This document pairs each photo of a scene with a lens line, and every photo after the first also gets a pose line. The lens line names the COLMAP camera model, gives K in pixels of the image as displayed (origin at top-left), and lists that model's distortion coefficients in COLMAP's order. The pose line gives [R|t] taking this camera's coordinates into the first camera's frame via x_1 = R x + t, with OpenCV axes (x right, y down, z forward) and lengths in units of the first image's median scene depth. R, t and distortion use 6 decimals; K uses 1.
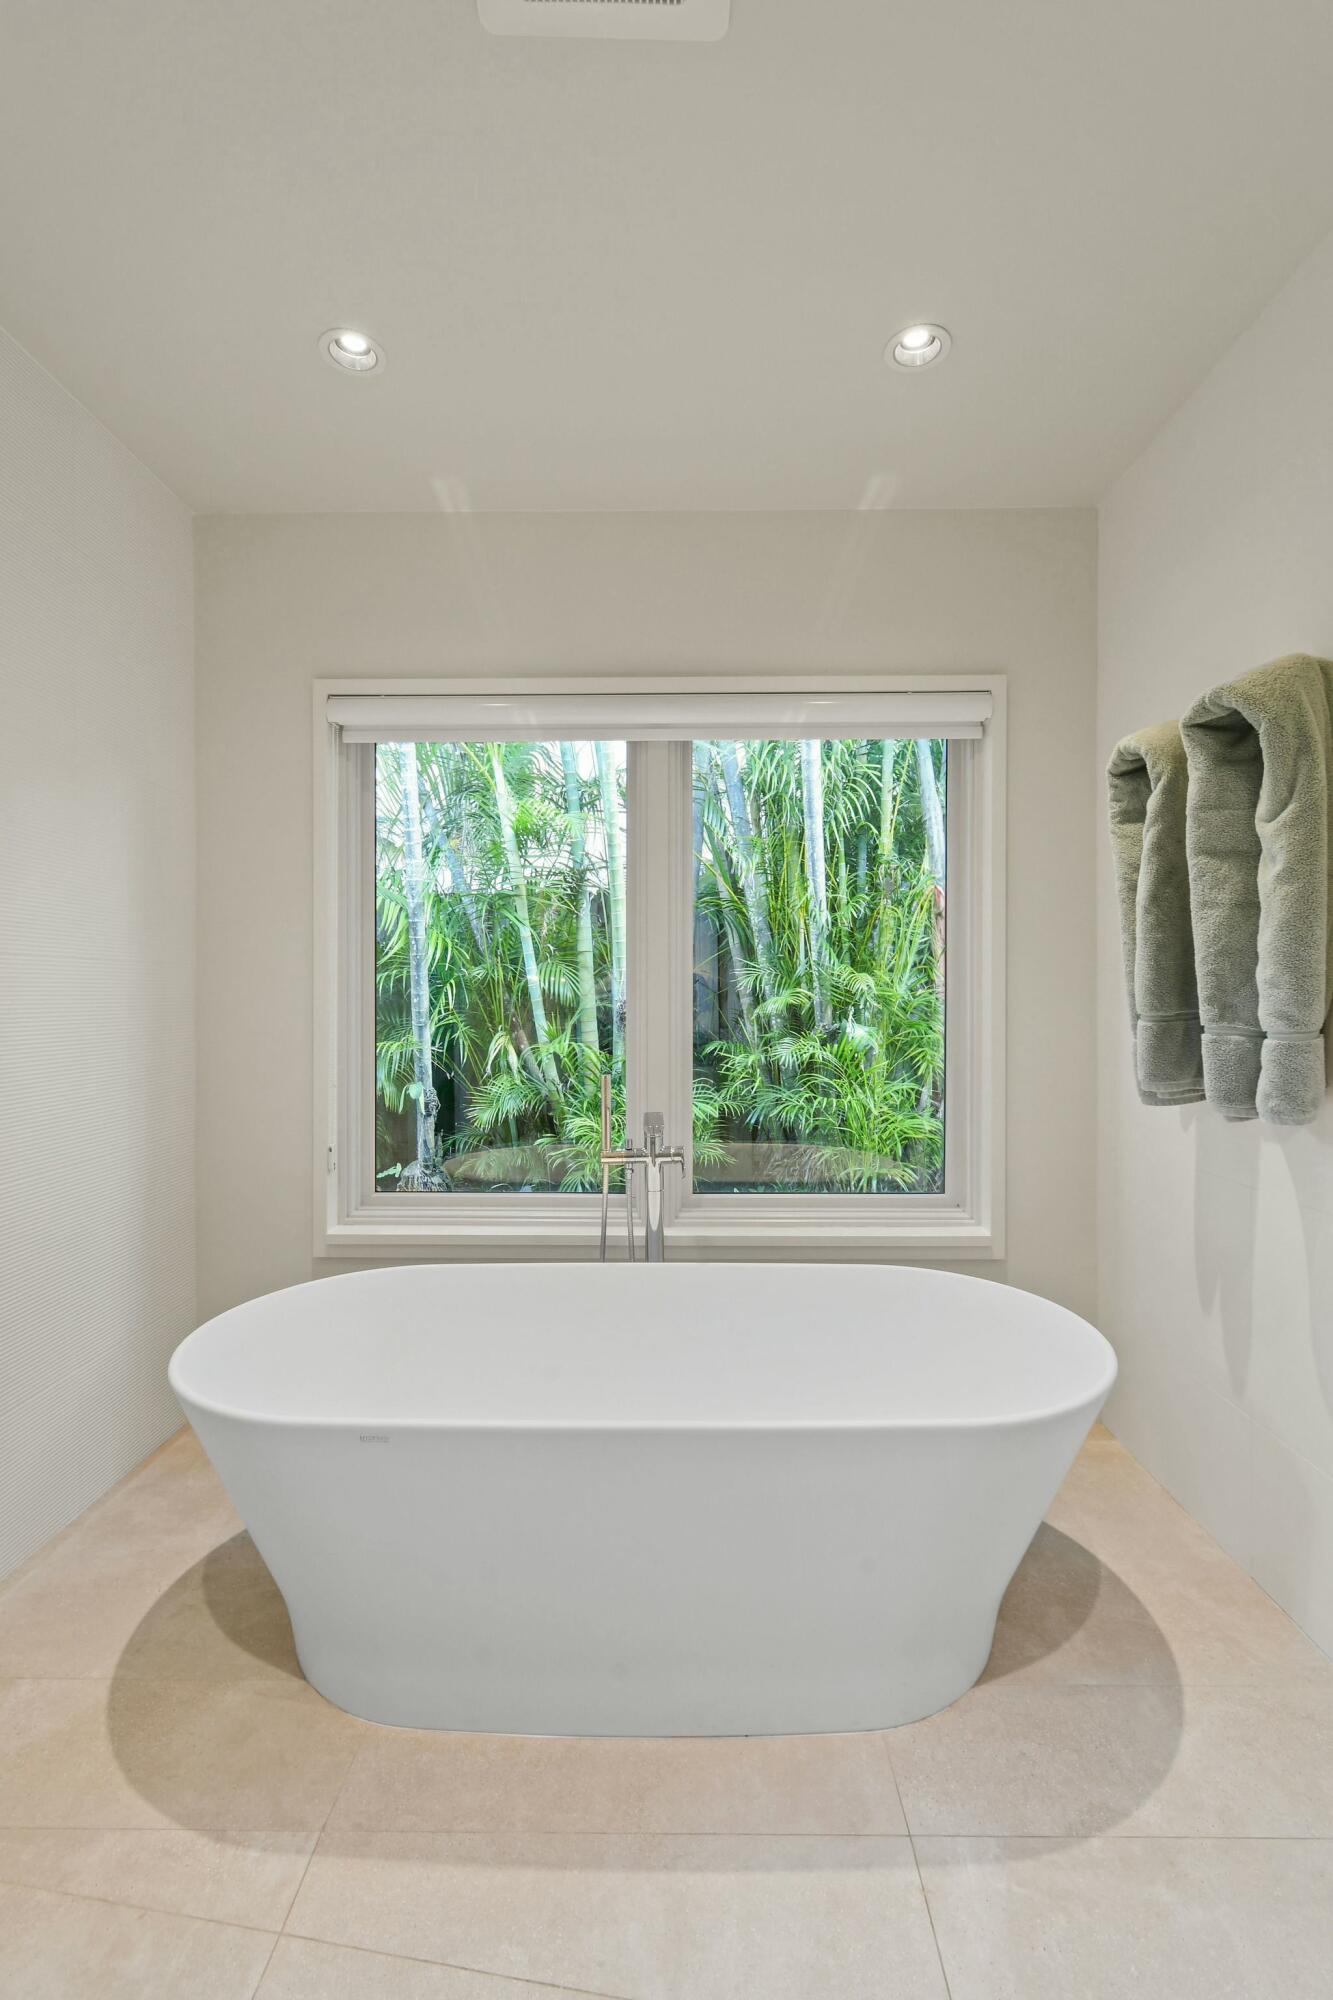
lens RADIAL K [[890.8, 0, 666.5], [0, 890.8, 1000.0], [0, 0, 1]] dist [0.003776, -0.005682]
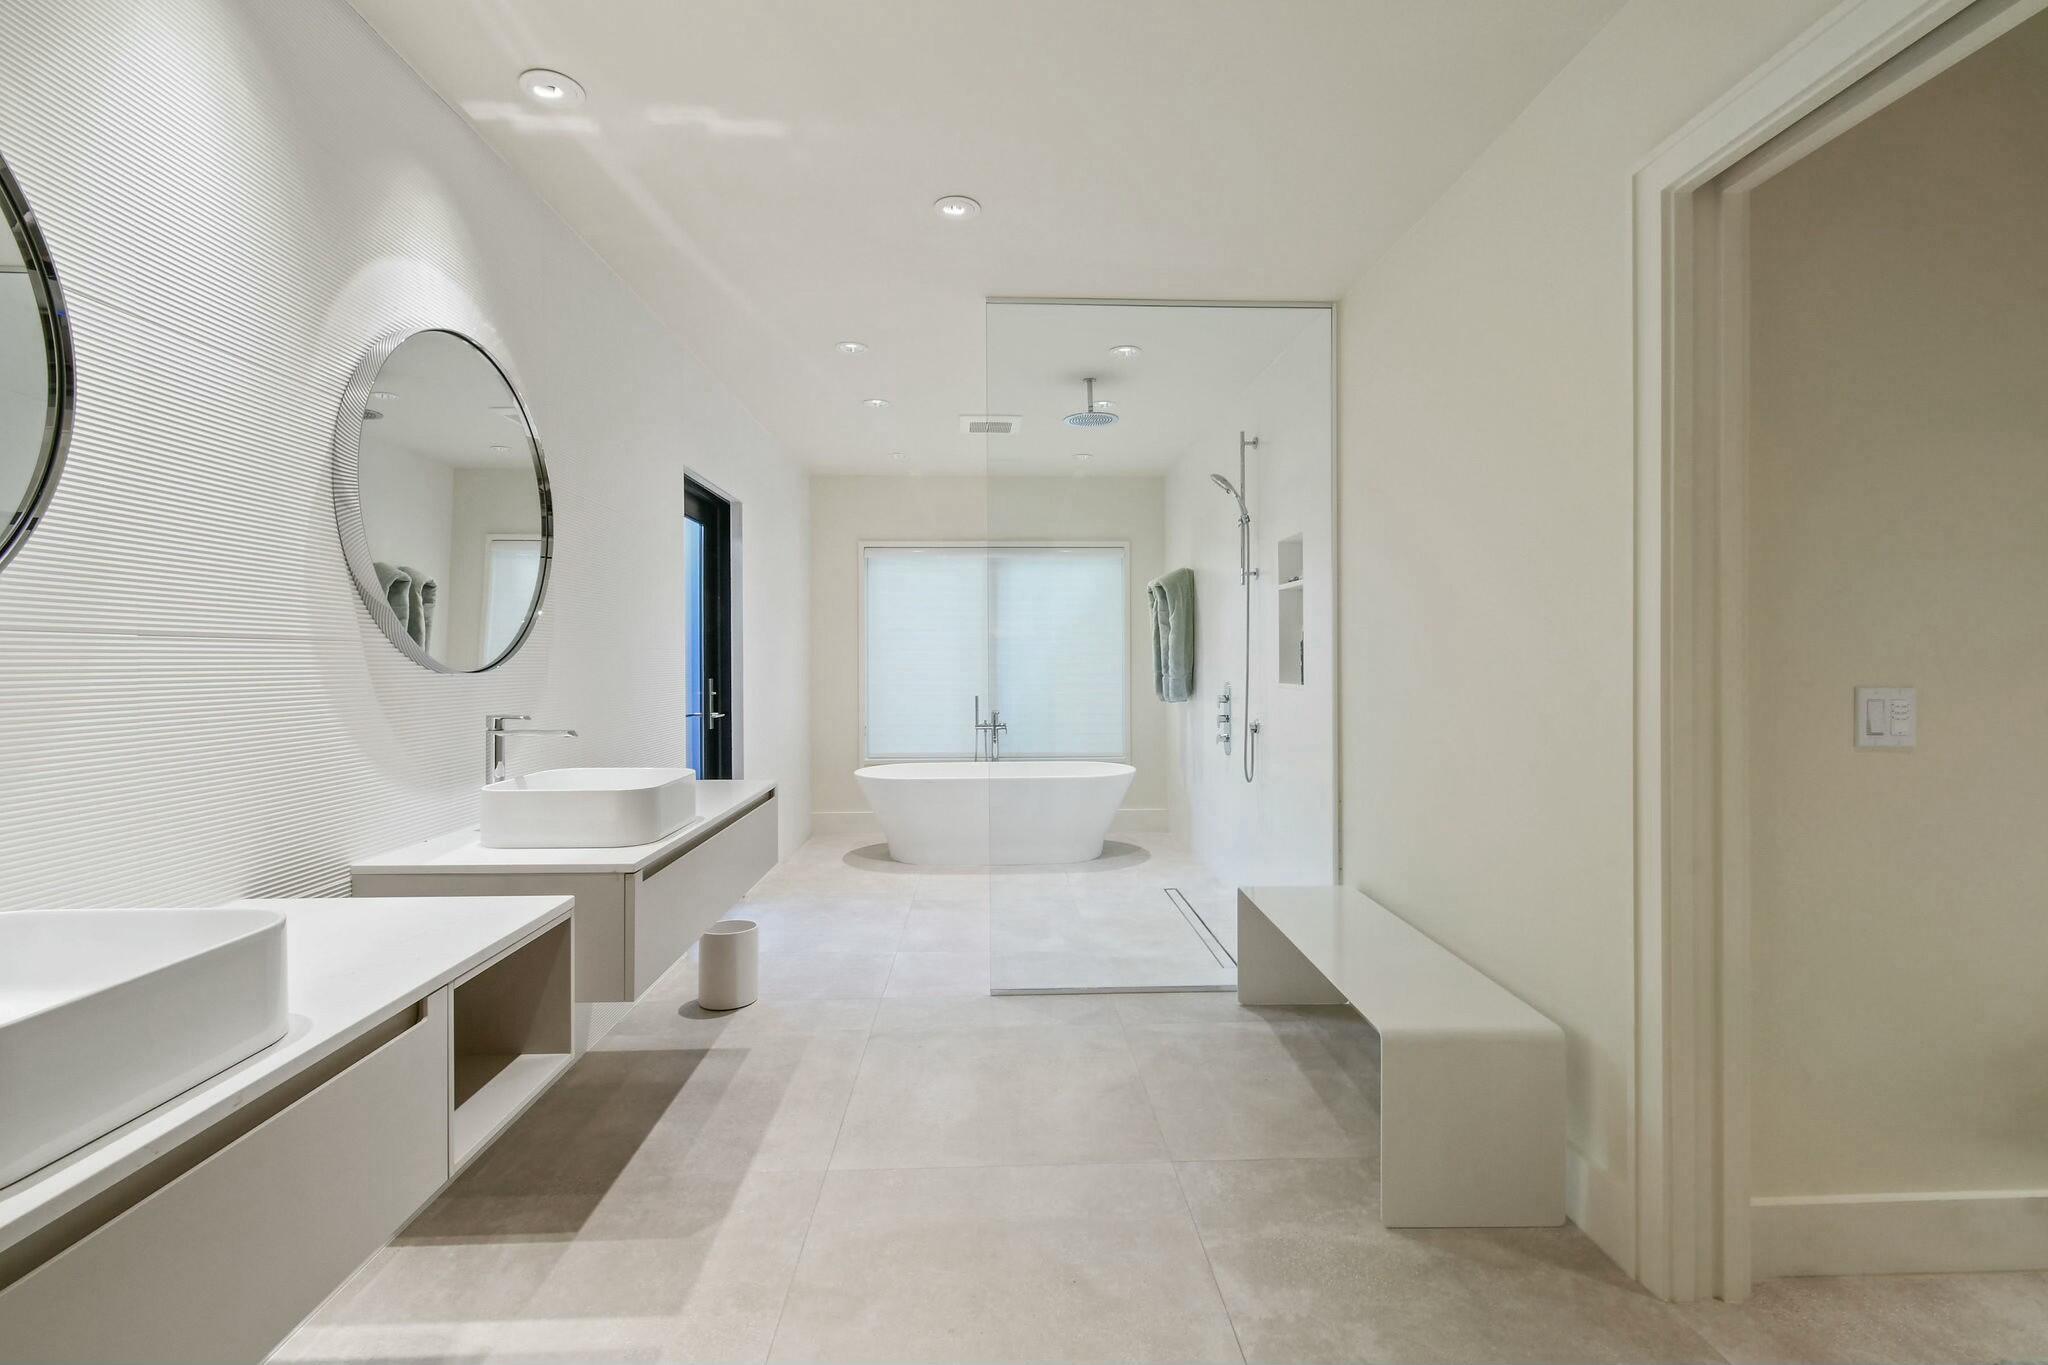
lens RADIAL K [[895.3, 0, 1017.4], [0, 895.3, 659.7], [0, 0, 1]] dist [-0.014412, -0.000541]
pose [[0.998757, -0.003858, 0.049694, -0.114353], [0.004591, 0.999882, -0.014641, 0.025178], [-0.049632, 0.014851, 0.998657, -2.470739]]
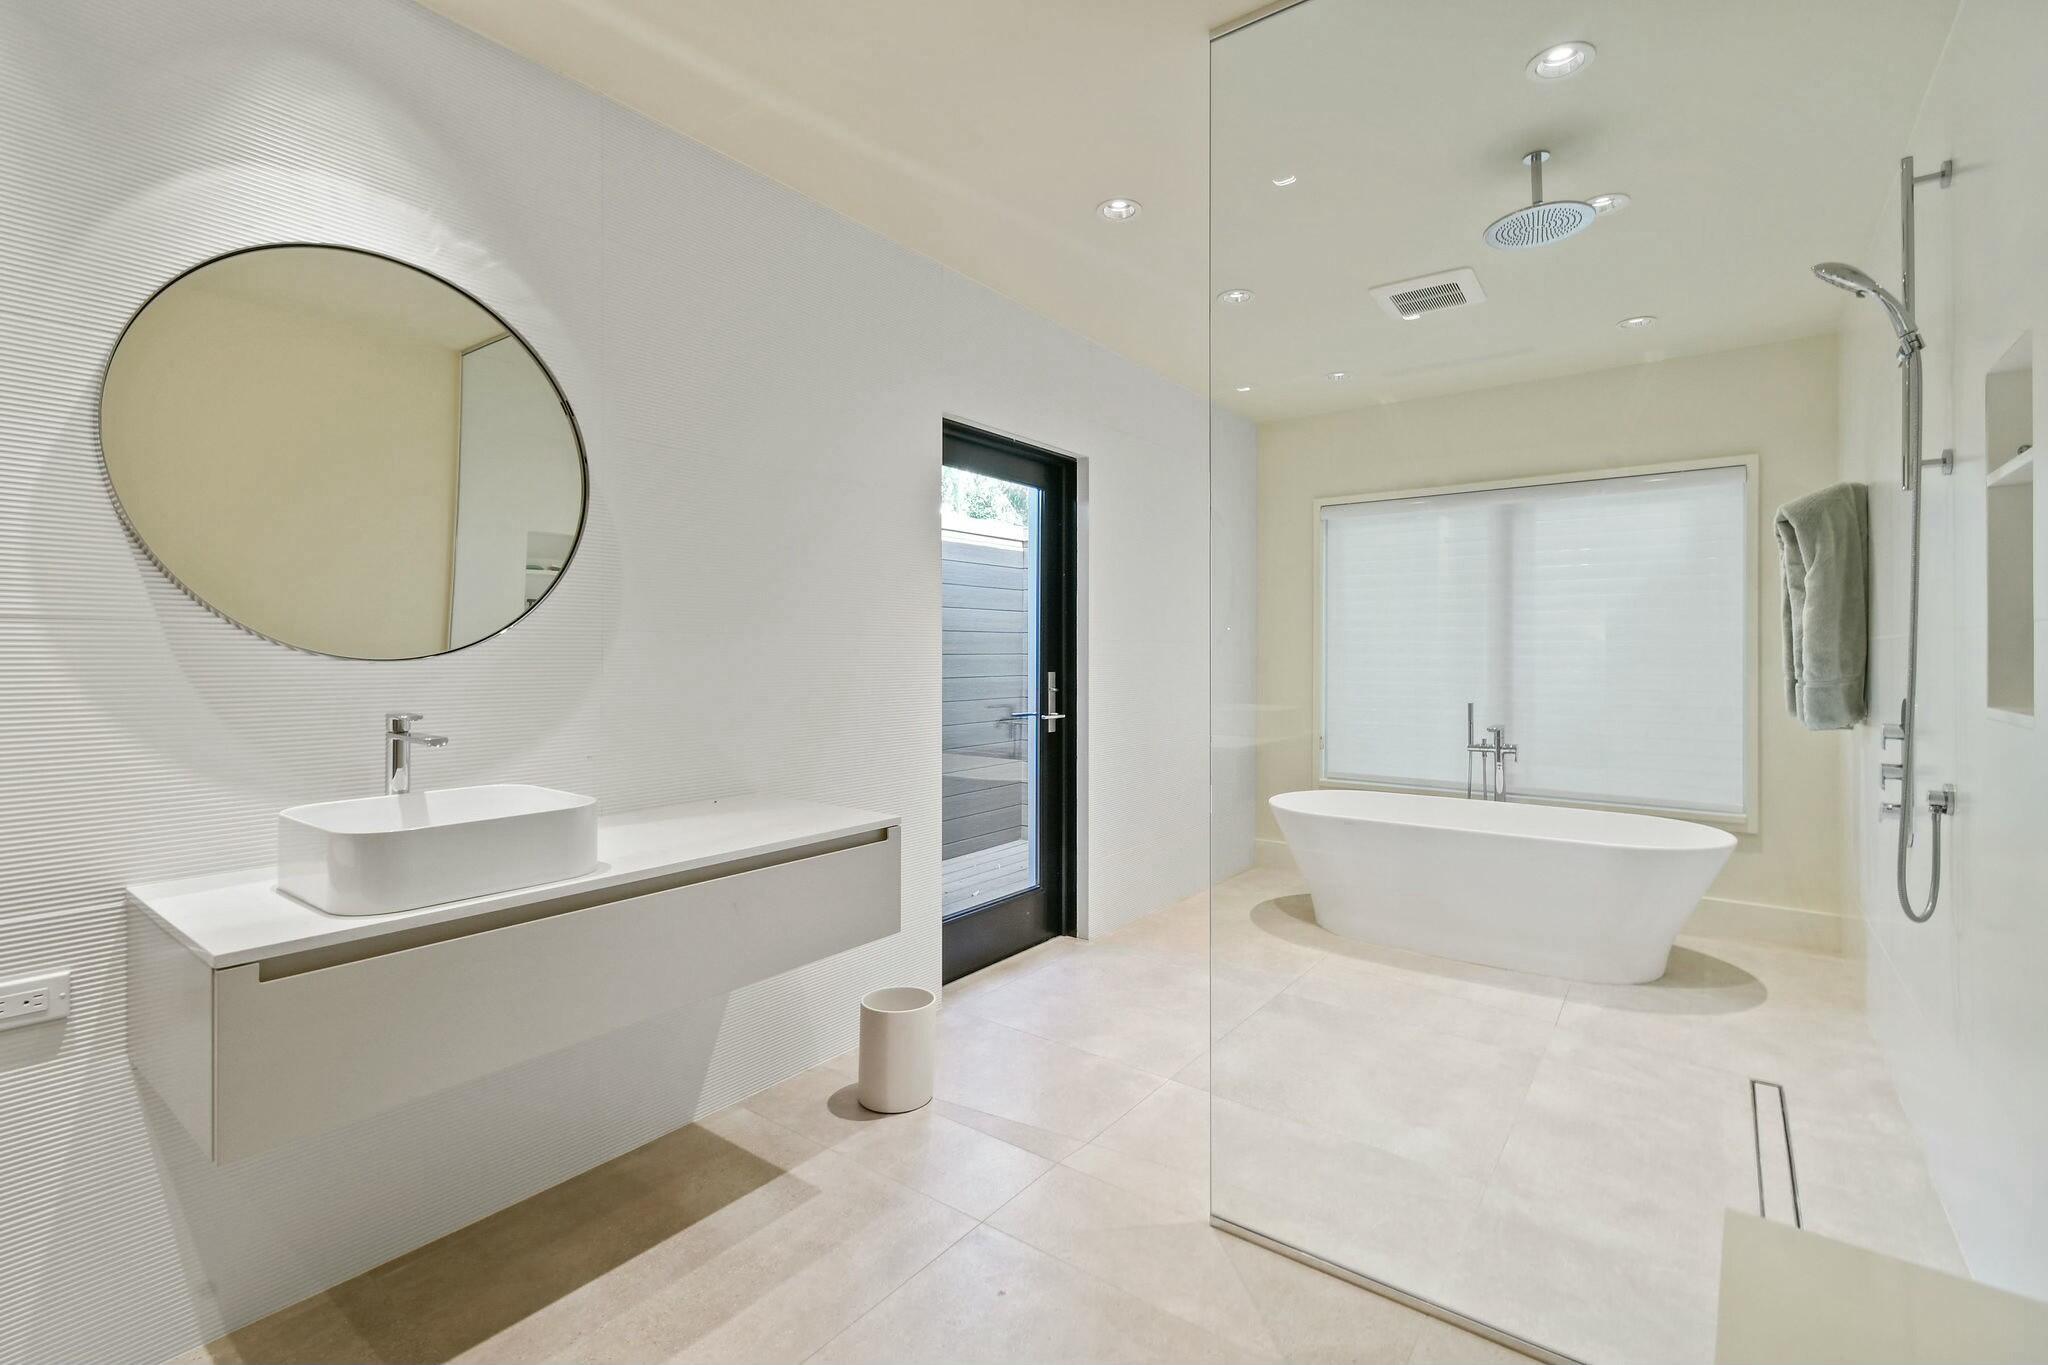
lens RADIAL K [[904.4, 0, 1045.4], [0, 904.4, 649.9], [0, 0, 1]] dist [0.000285, -0.000097]
pose [[0.816098, -0.000519, -0.577914, 0.438922], [-0.010031, 0.999836, -0.015064, 0.016875], [0.577827, 0.018091, 0.815959, -1.546060]]
